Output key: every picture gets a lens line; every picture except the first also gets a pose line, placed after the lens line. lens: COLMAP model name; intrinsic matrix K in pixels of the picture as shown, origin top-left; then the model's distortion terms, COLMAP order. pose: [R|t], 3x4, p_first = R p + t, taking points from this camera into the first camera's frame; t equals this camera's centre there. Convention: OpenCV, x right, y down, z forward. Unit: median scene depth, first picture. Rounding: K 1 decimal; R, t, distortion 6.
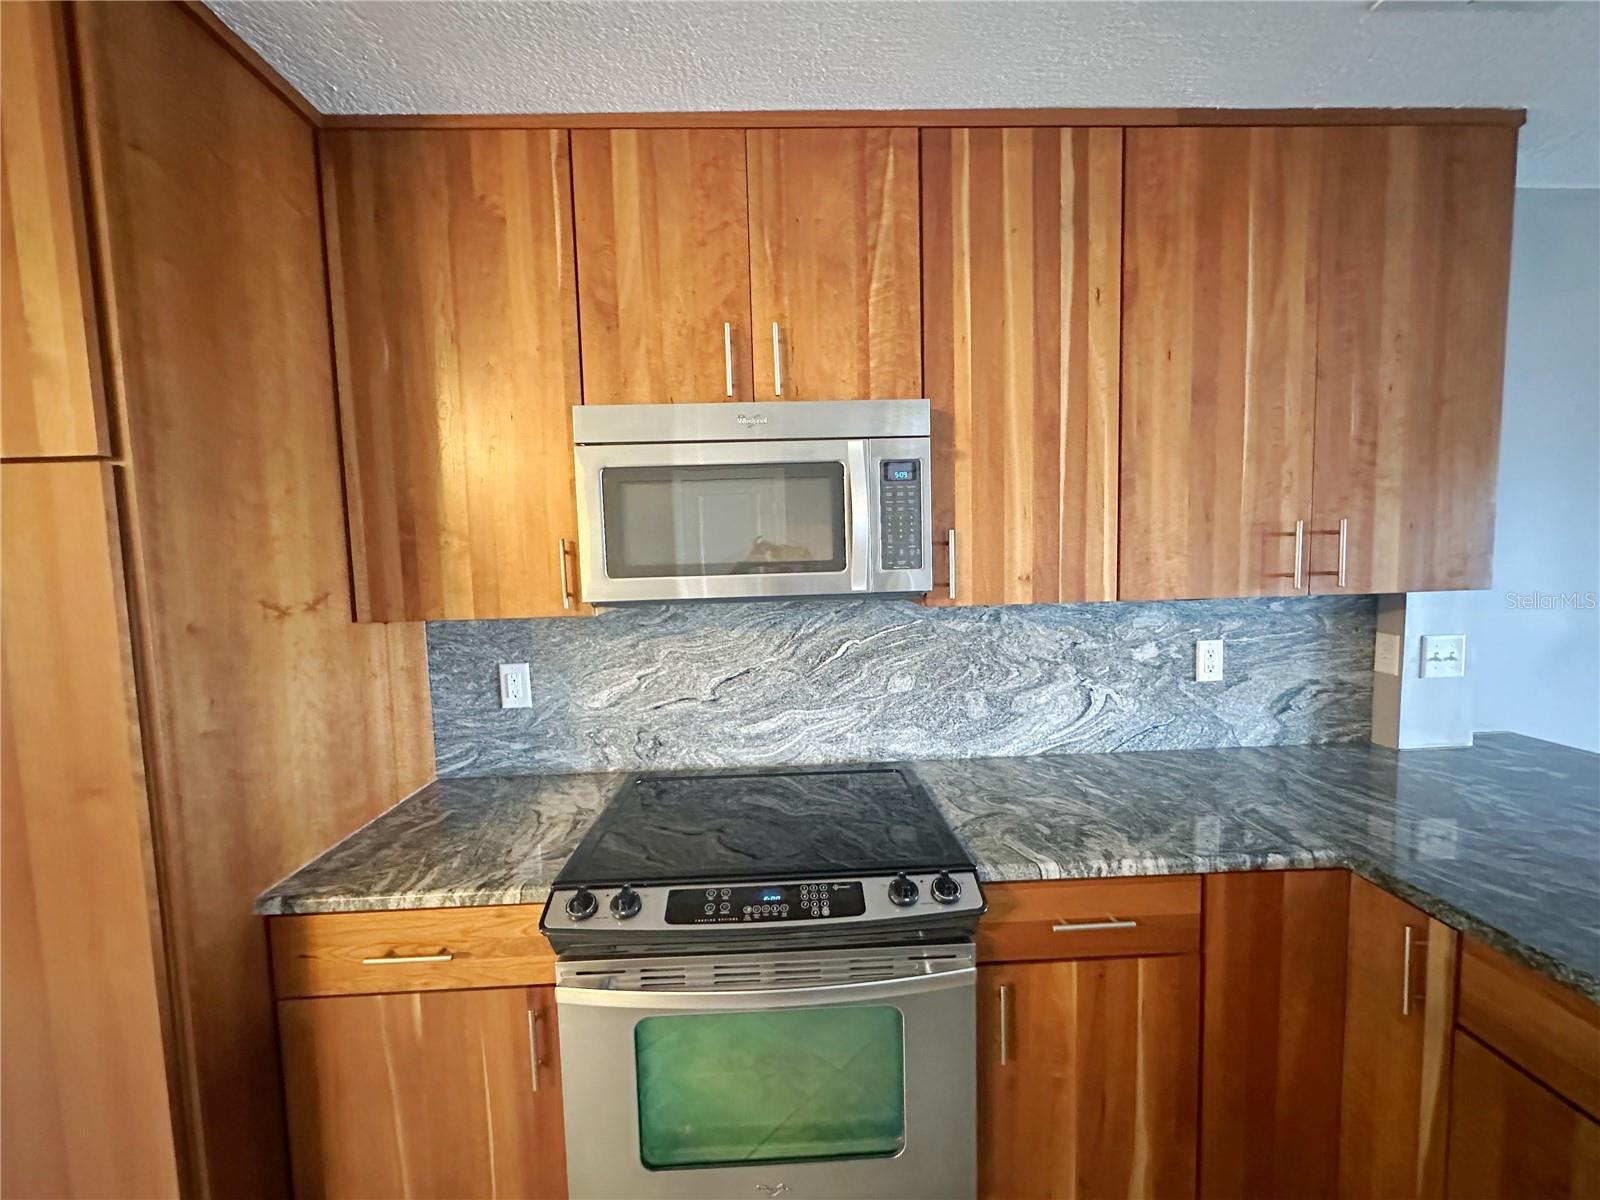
lens RADIAL K [[640.1, 0, 796.6], [0, 640.1, 597.9], [0, 0, 1]] dist [-0.001742, -0.000122]
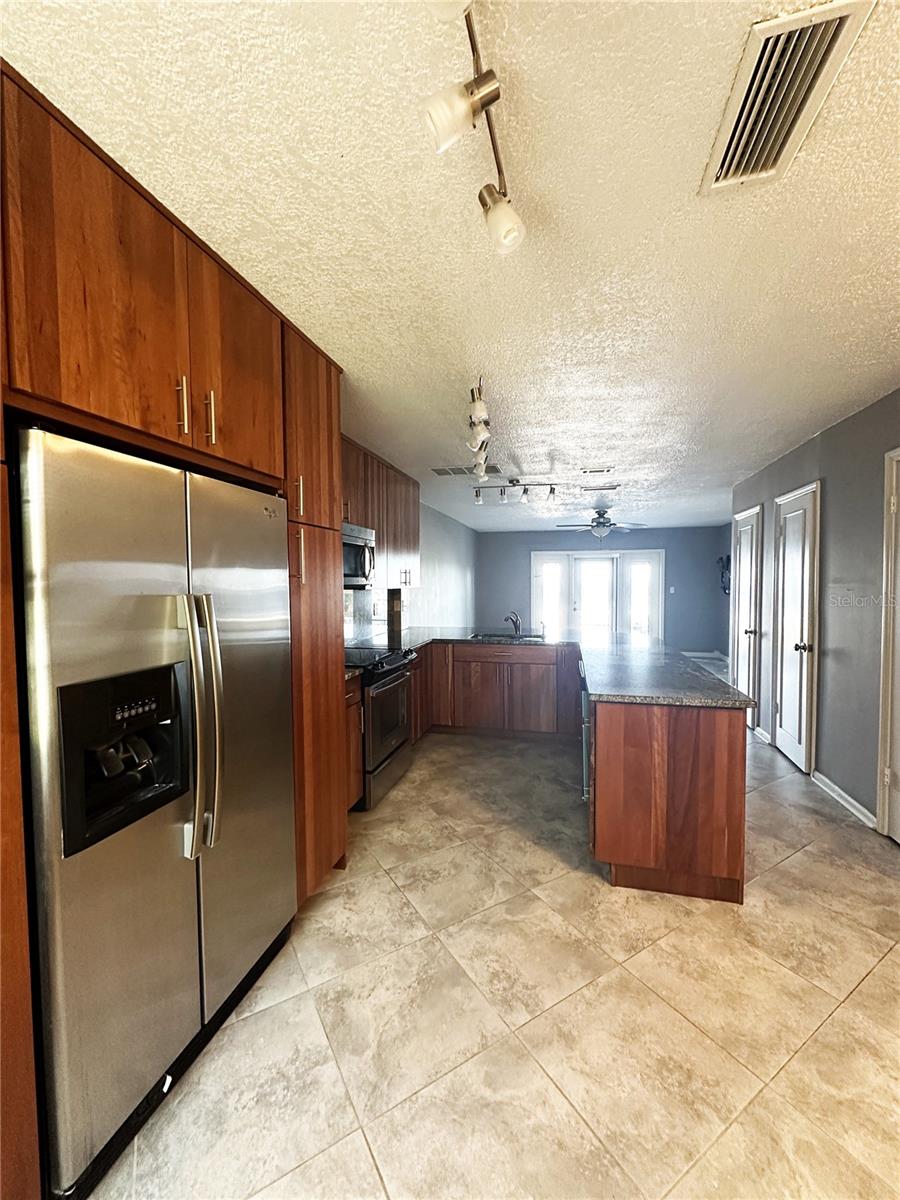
lens RADIAL K [[480.1, 0, 452.7], [0, 480.1, 597.0], [0, 0, 1]] dist [-0.001742, -0.000122]
pose [[0.280592, -0.004716, 0.959815, -2.052740], [0.068545, 0.997533, -0.015137, 0.122396], [-0.957376, 0.070037, 0.280223, -0.136965]]
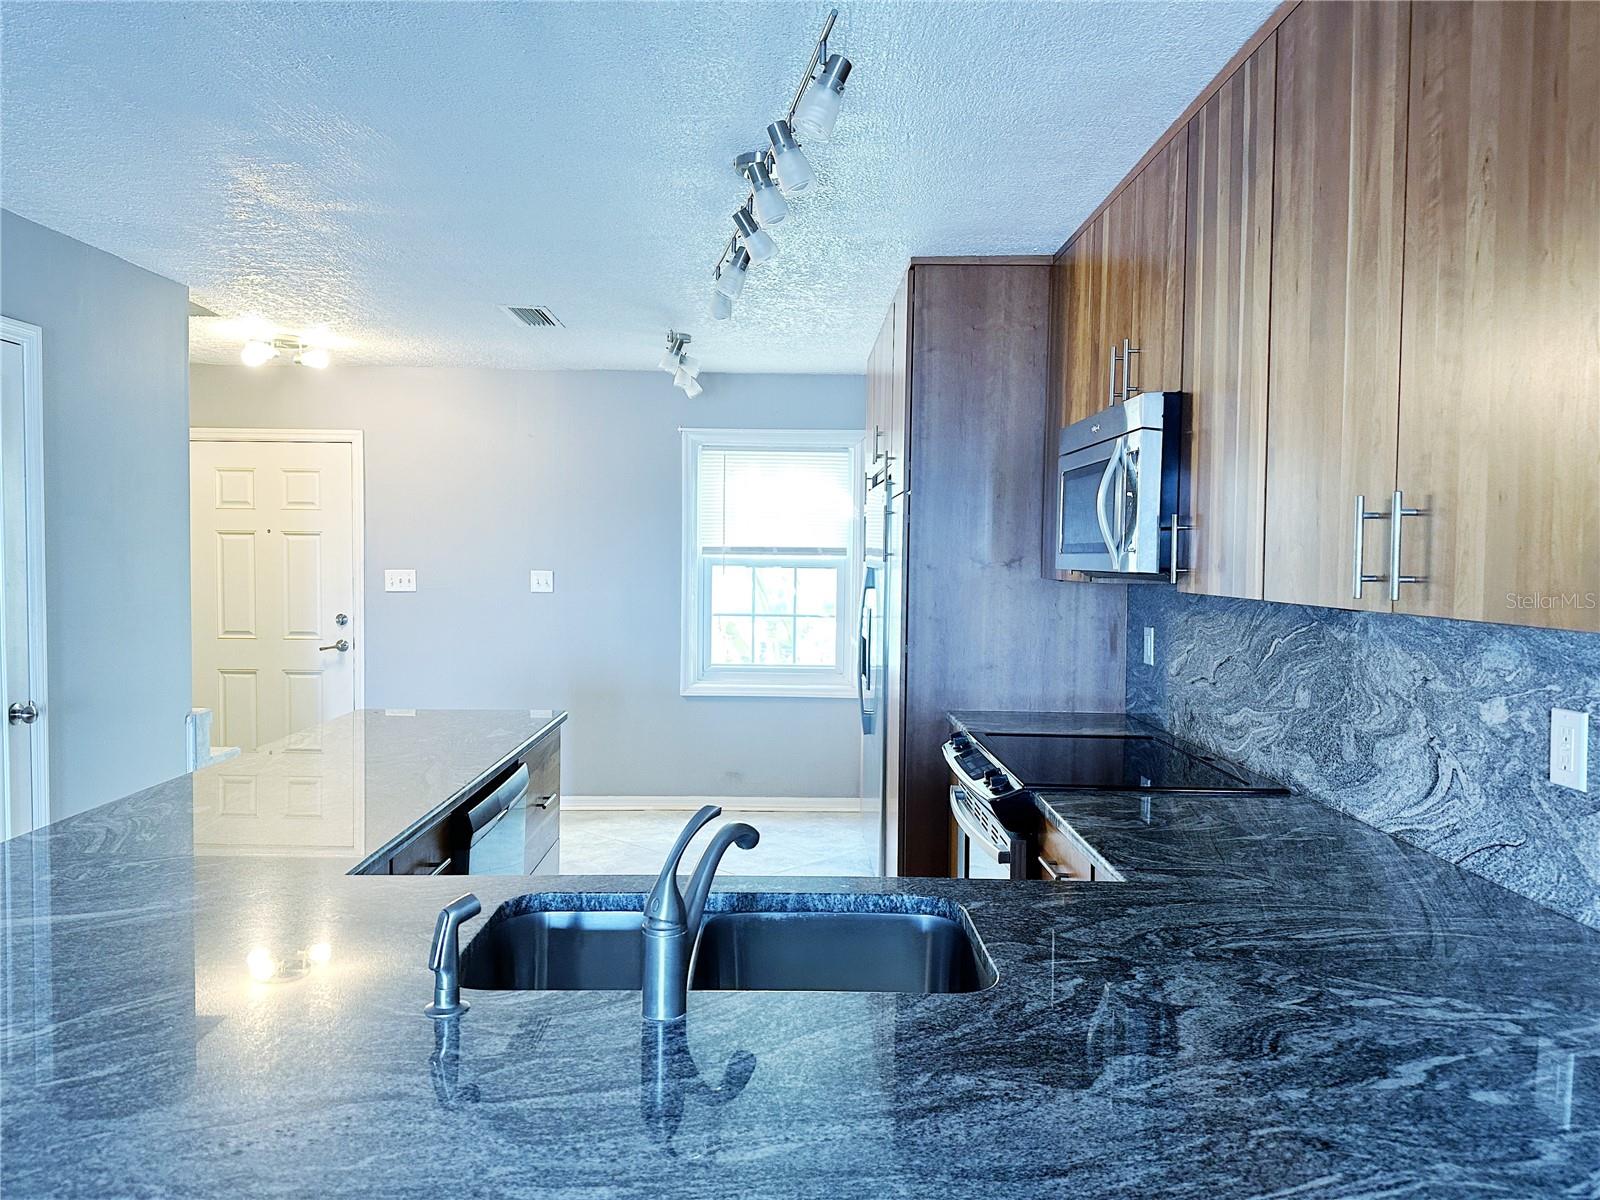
lens RADIAL K [[1122.9, 0, 790.4], [0, 1122.9, 599.8], [0, 0, 1]] dist [0.099123, -0.101530]
pose [[-0.030913, 0.068042, -0.997203, 1.955057], [-0.080961, 0.994231, 0.070349, -0.048726], [0.996238, 0.082910, -0.025226, 0.444908]]
